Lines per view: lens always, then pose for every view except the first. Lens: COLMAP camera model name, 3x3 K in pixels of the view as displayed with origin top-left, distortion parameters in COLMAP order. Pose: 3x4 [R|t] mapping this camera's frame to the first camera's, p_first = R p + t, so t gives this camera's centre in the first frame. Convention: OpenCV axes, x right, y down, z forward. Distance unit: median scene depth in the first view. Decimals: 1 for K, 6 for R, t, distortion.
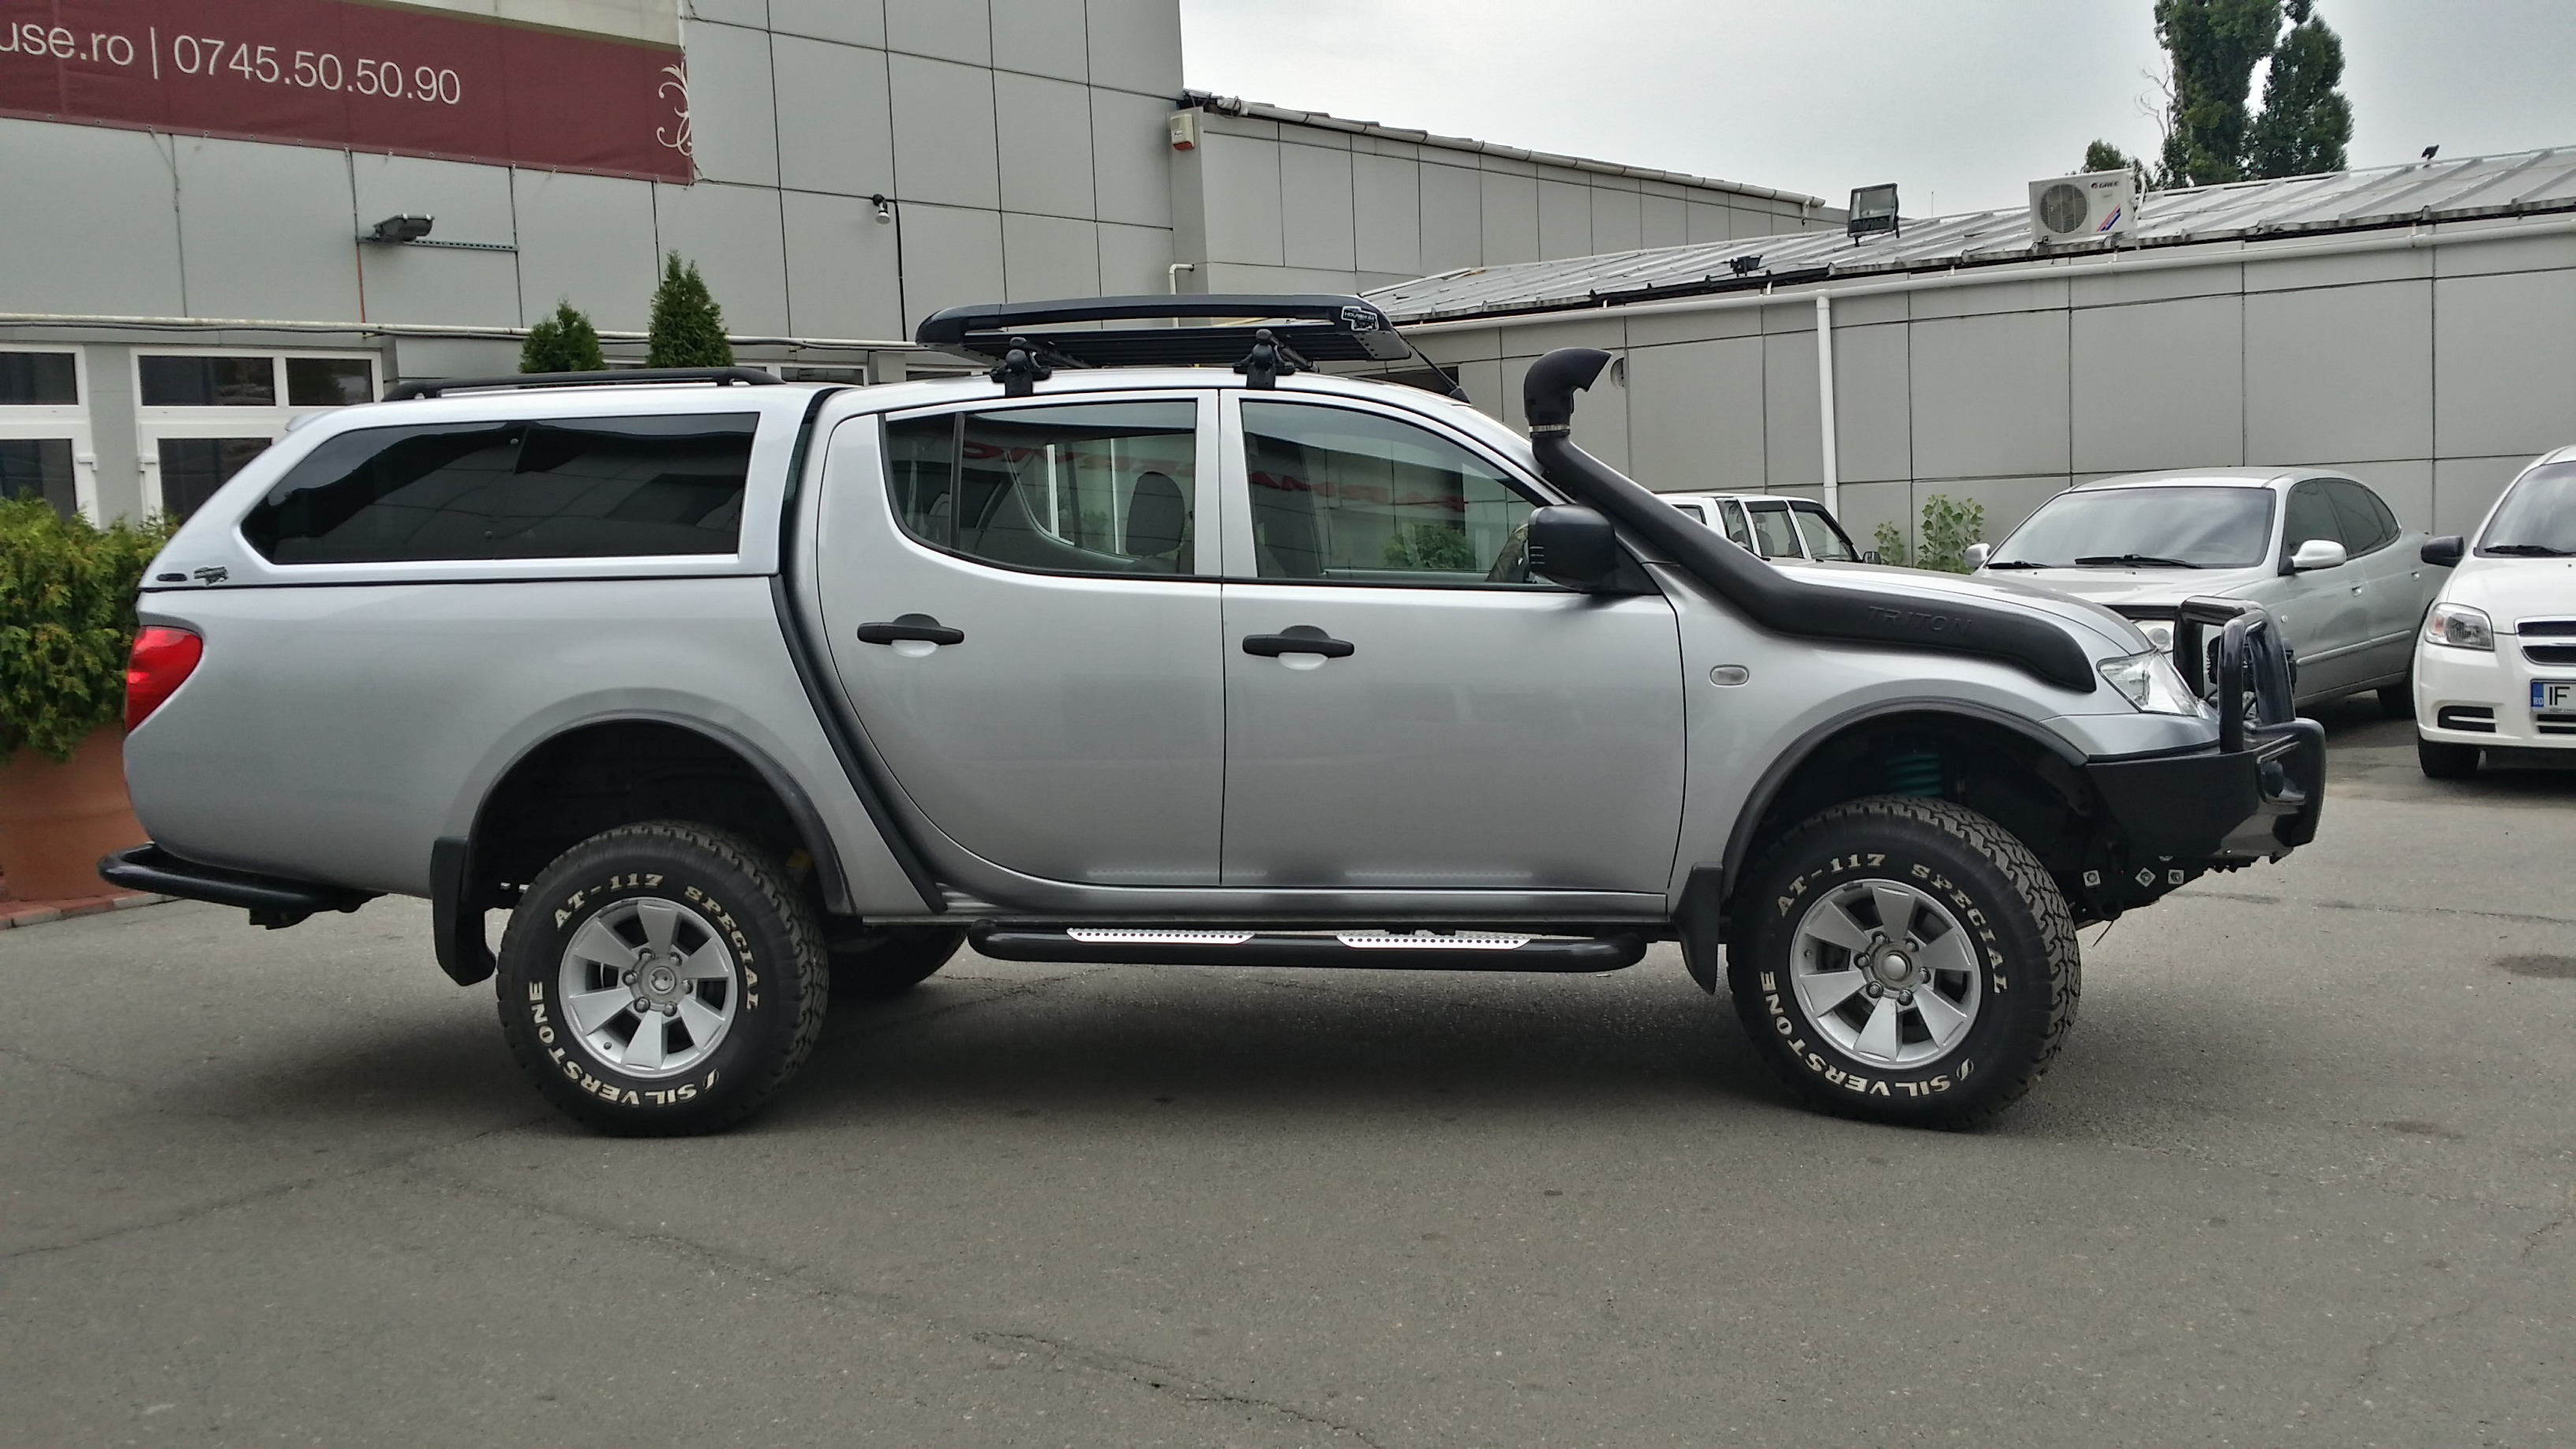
lens RADIAL K [[2297.8, 0, 1288.0], [0, 2297.8, 724.5], [0, 0, 1]] dist [0.115446, -0.260607]
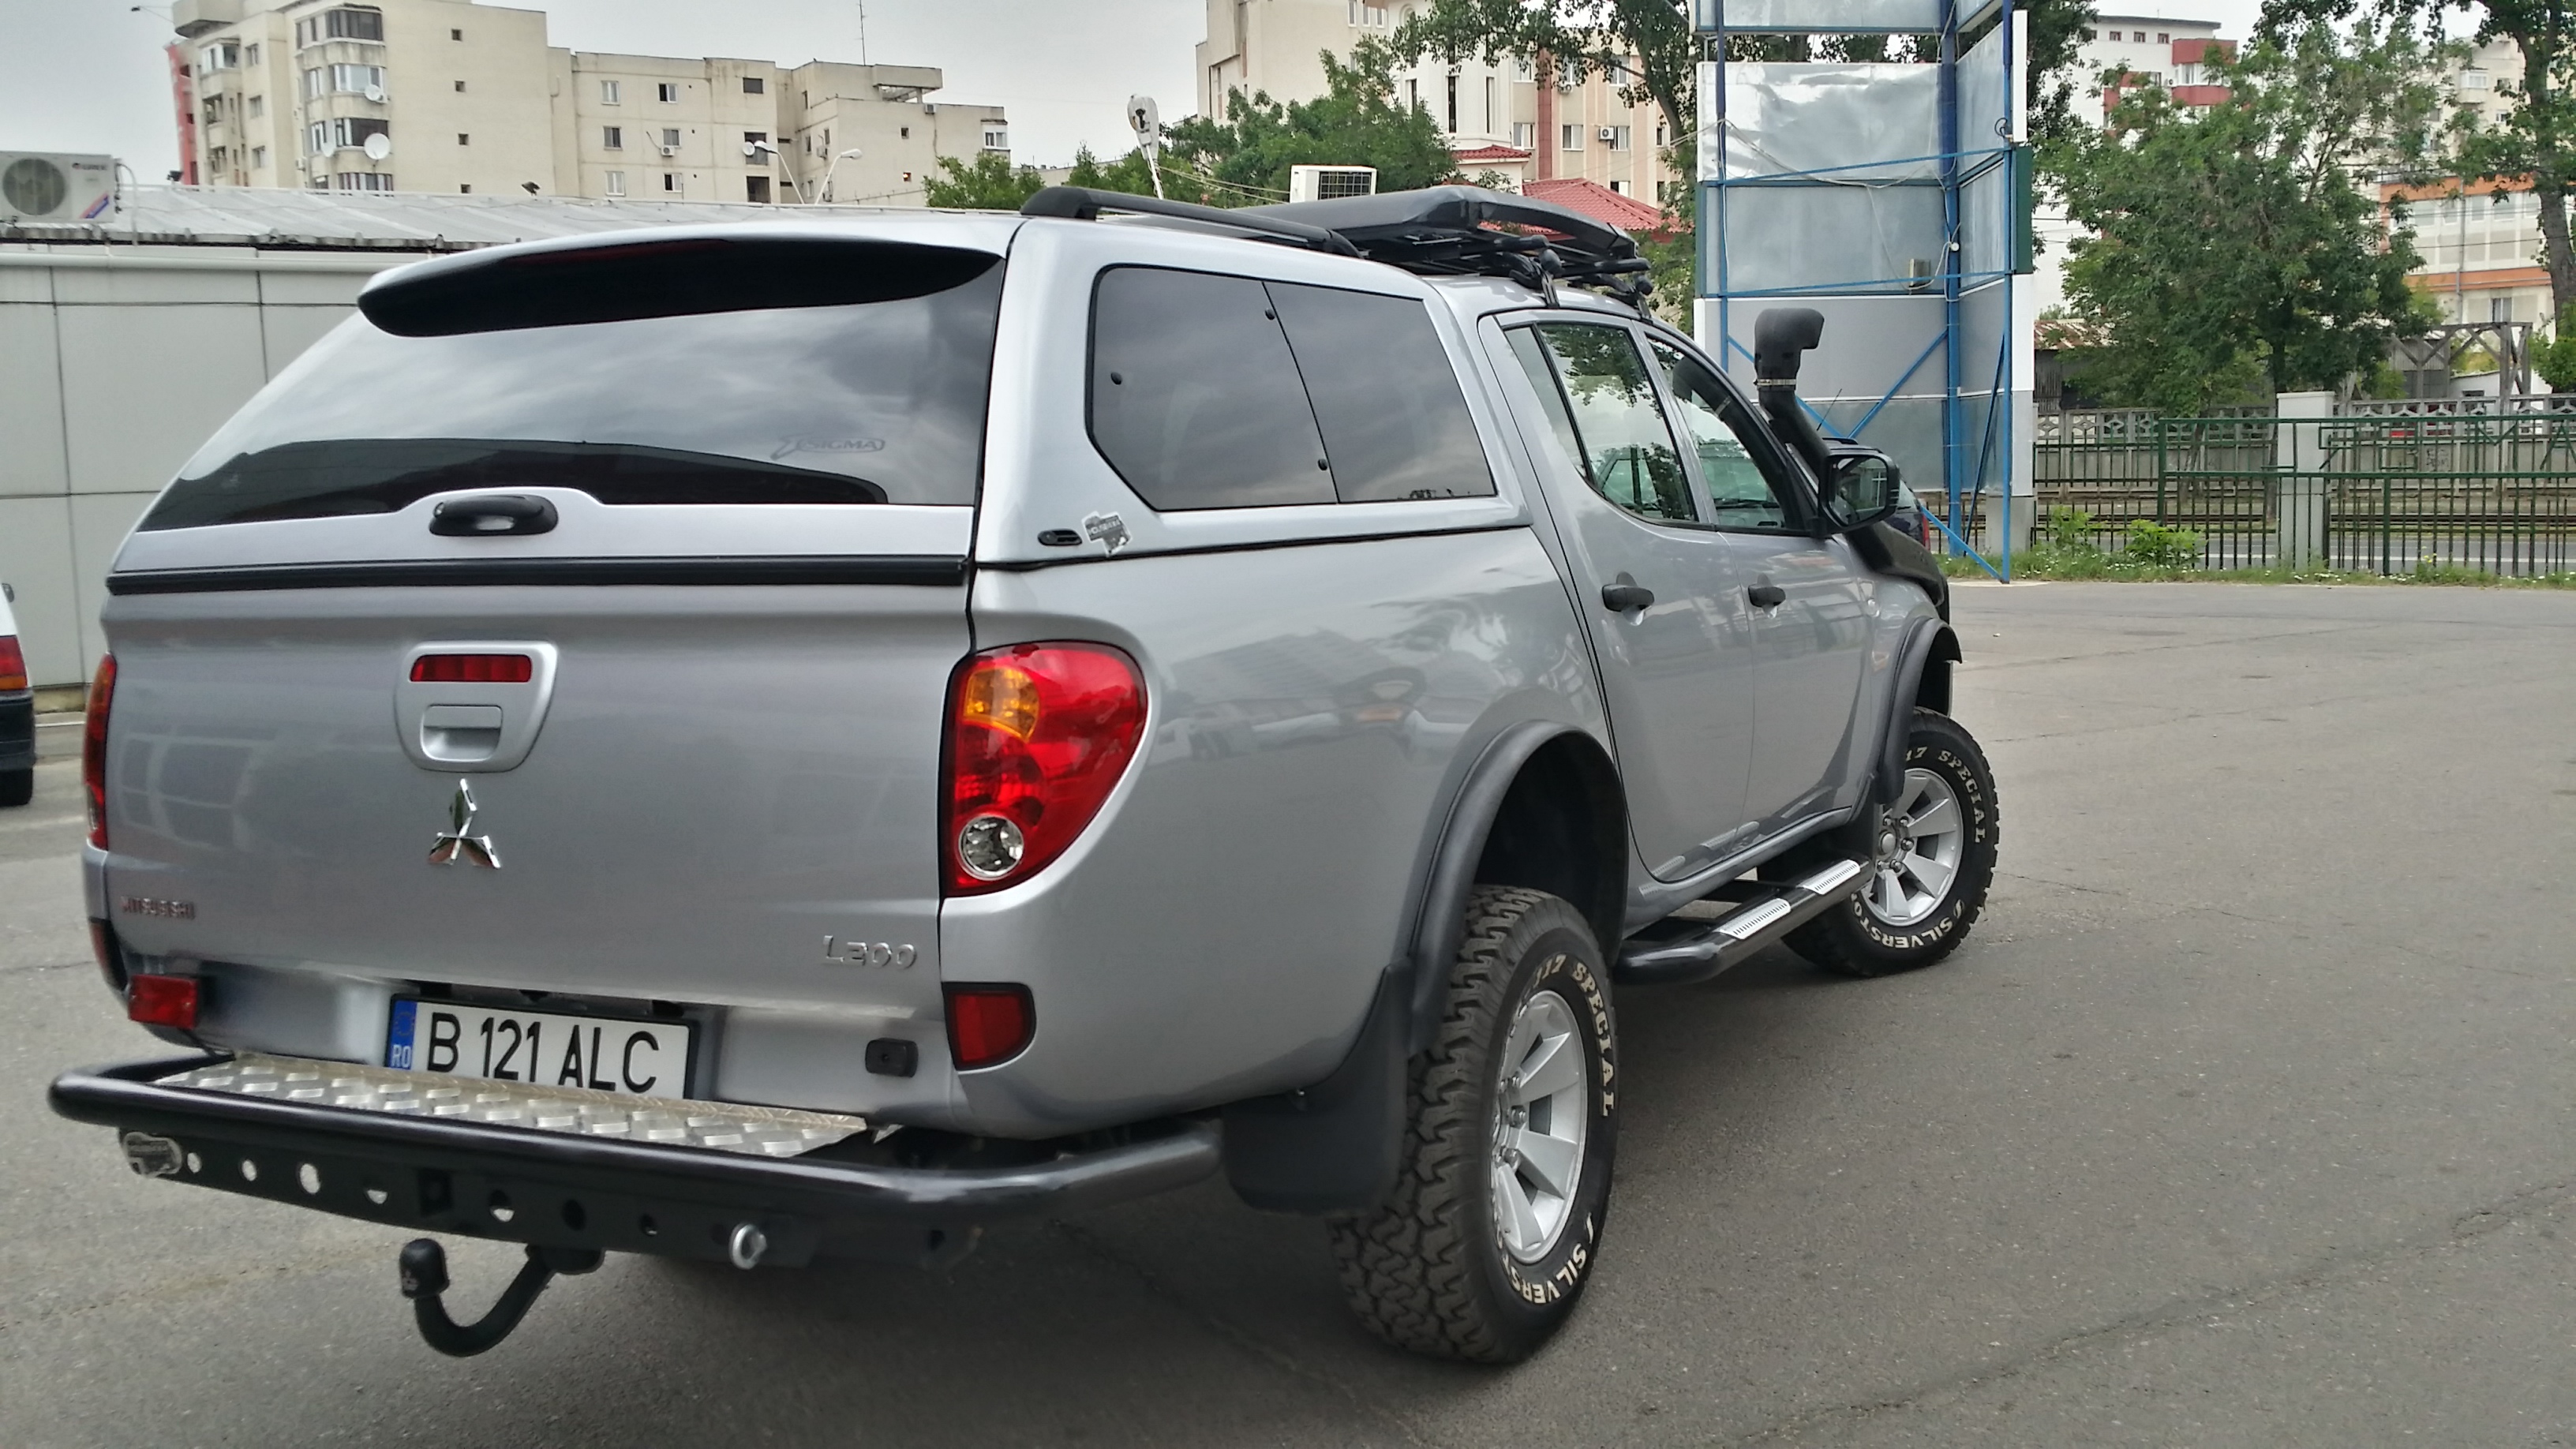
lens RADIAL K [[2297.8, 0, 1288.0], [0, 2297.8, 724.5], [0, 0, 1]] dist [0.115446, -0.260607]
pose [[0.354919, -0.078011, 0.931637, -0.346128], [0.103005, 0.993709, 0.043968, -0.015683], [-0.929205, 0.080358, 0.360722, 0.301610]]
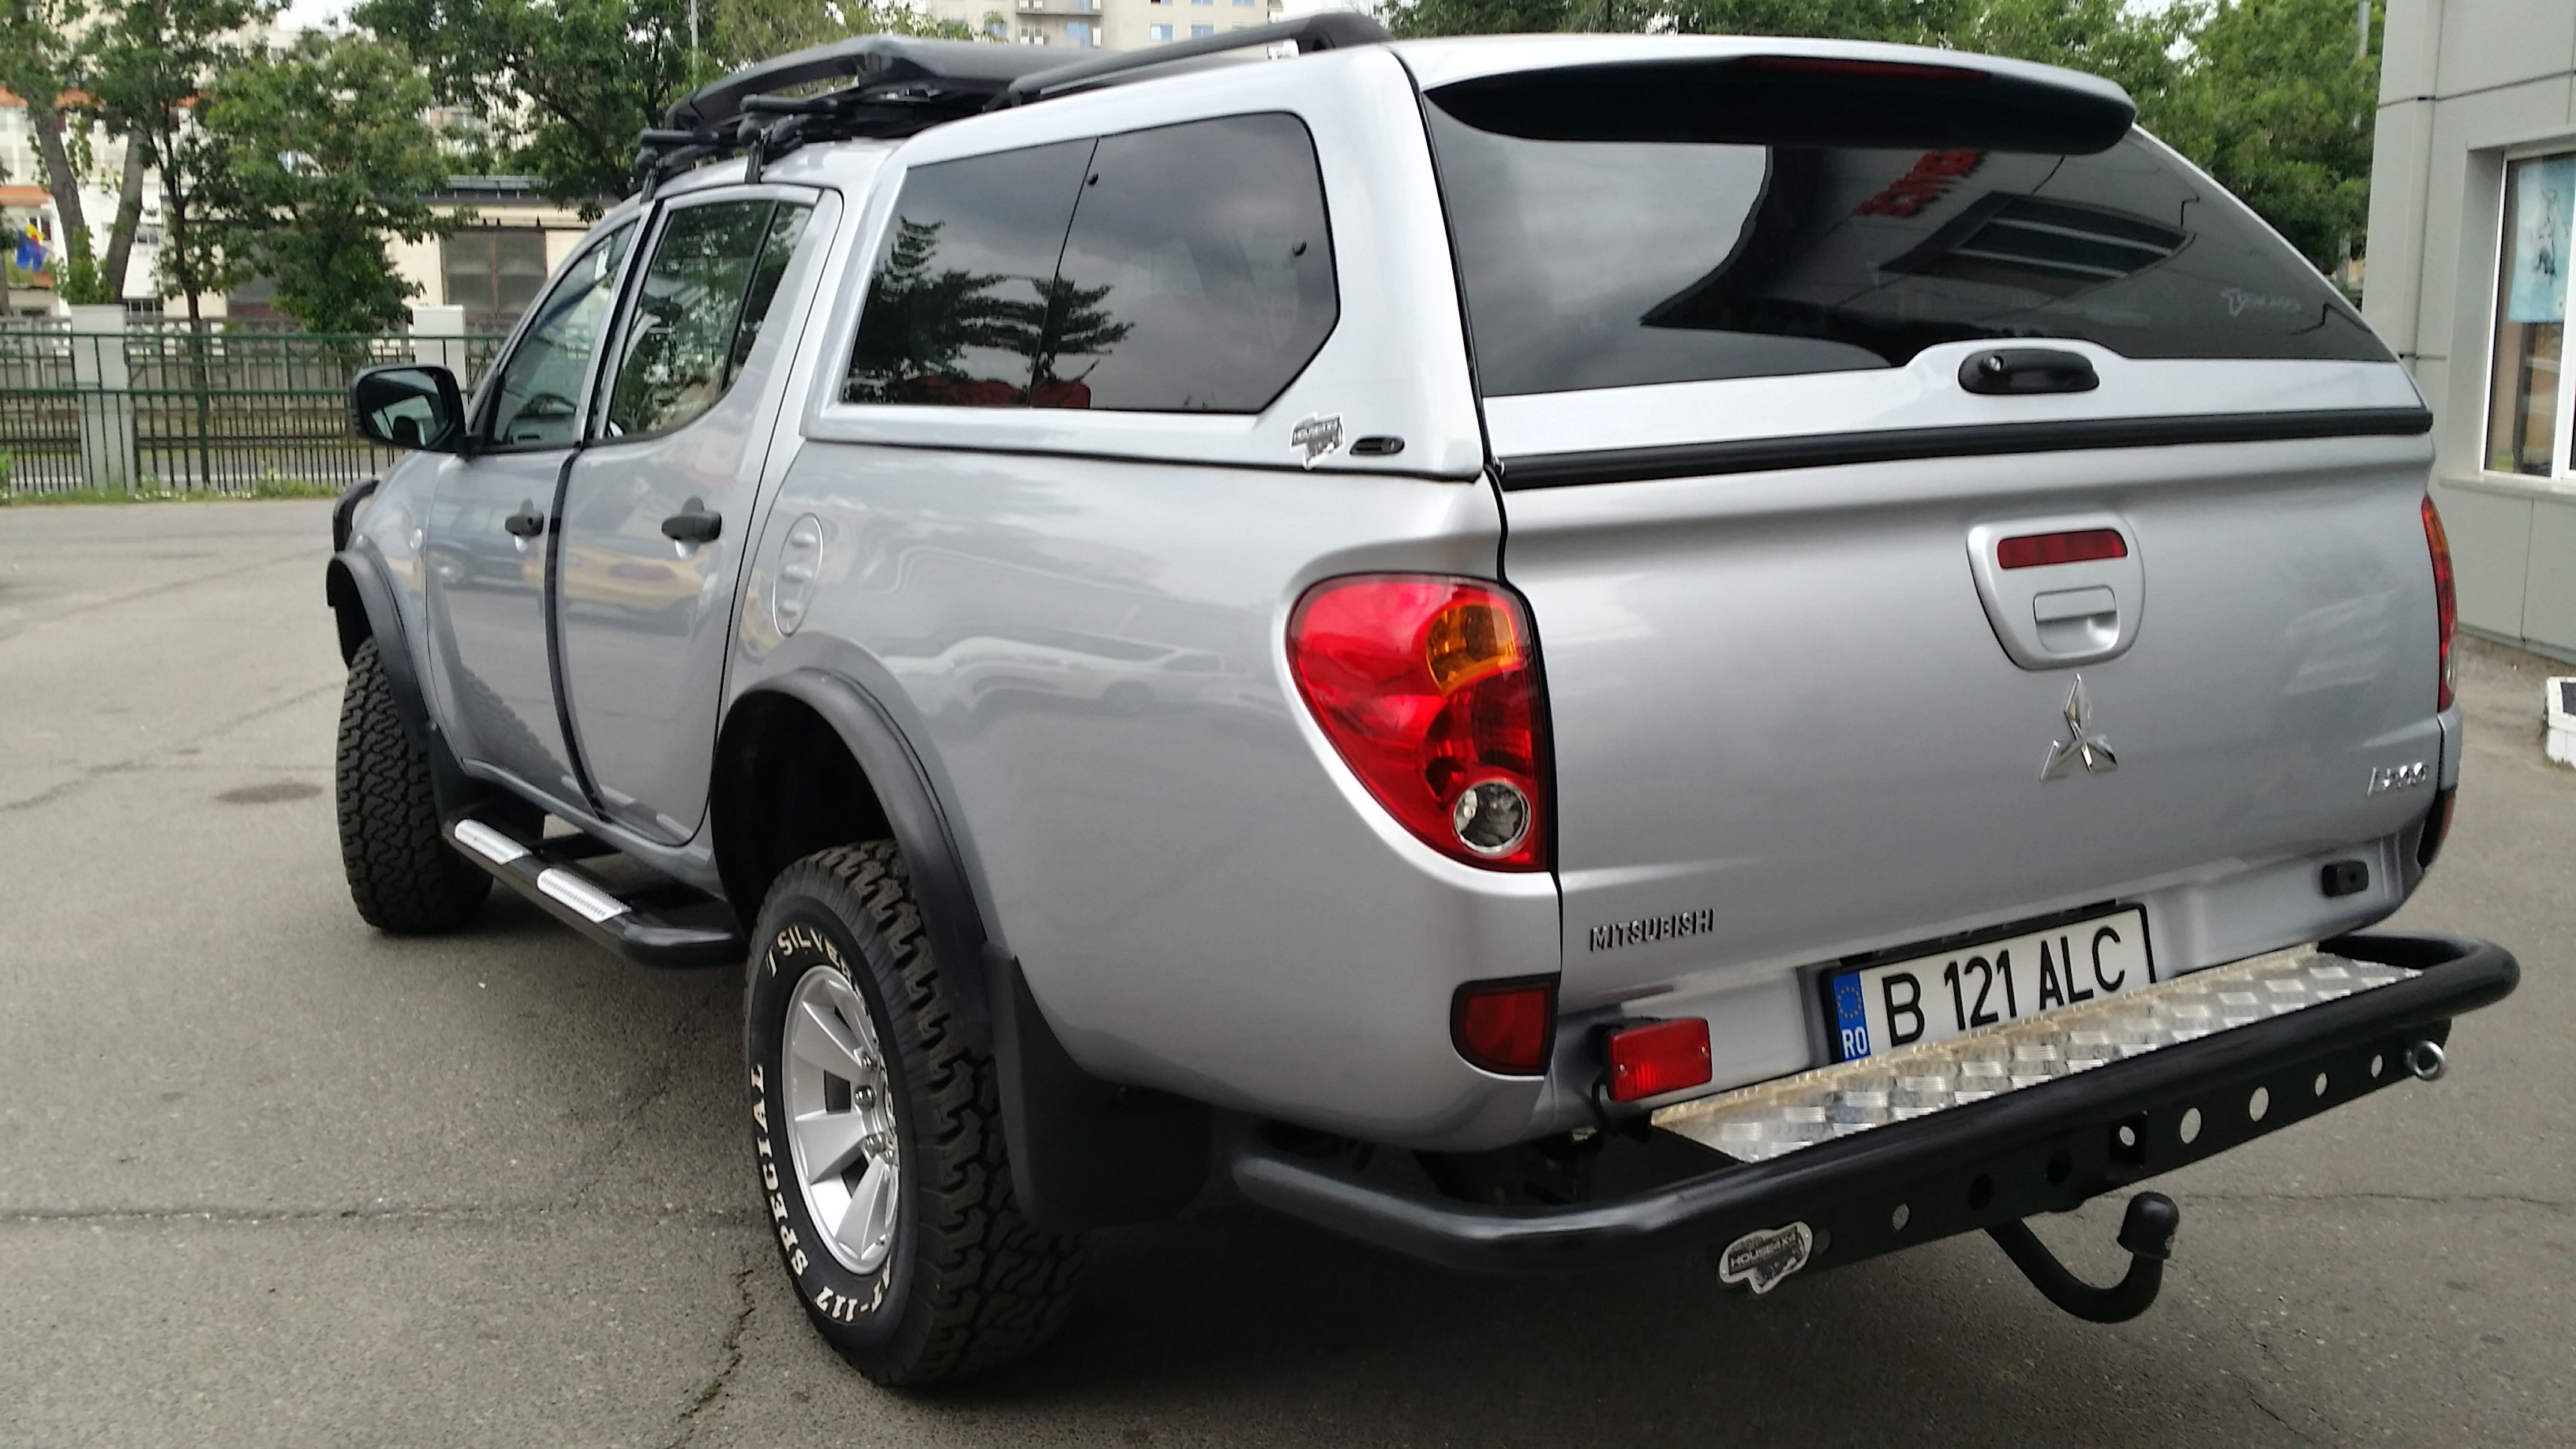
lens RADIAL K [[2250.4, 0, 1288.0], [0, 2250.4, 724.5], [0, 0, 1]] dist [0.014168, 0.001597]
pose [[-0.624919, -0.090589, 0.775416, -0.331880], [0.098929, 0.976049, 0.193757, -0.021838], [-0.774396, 0.197794, -0.600989, 0.362911]]
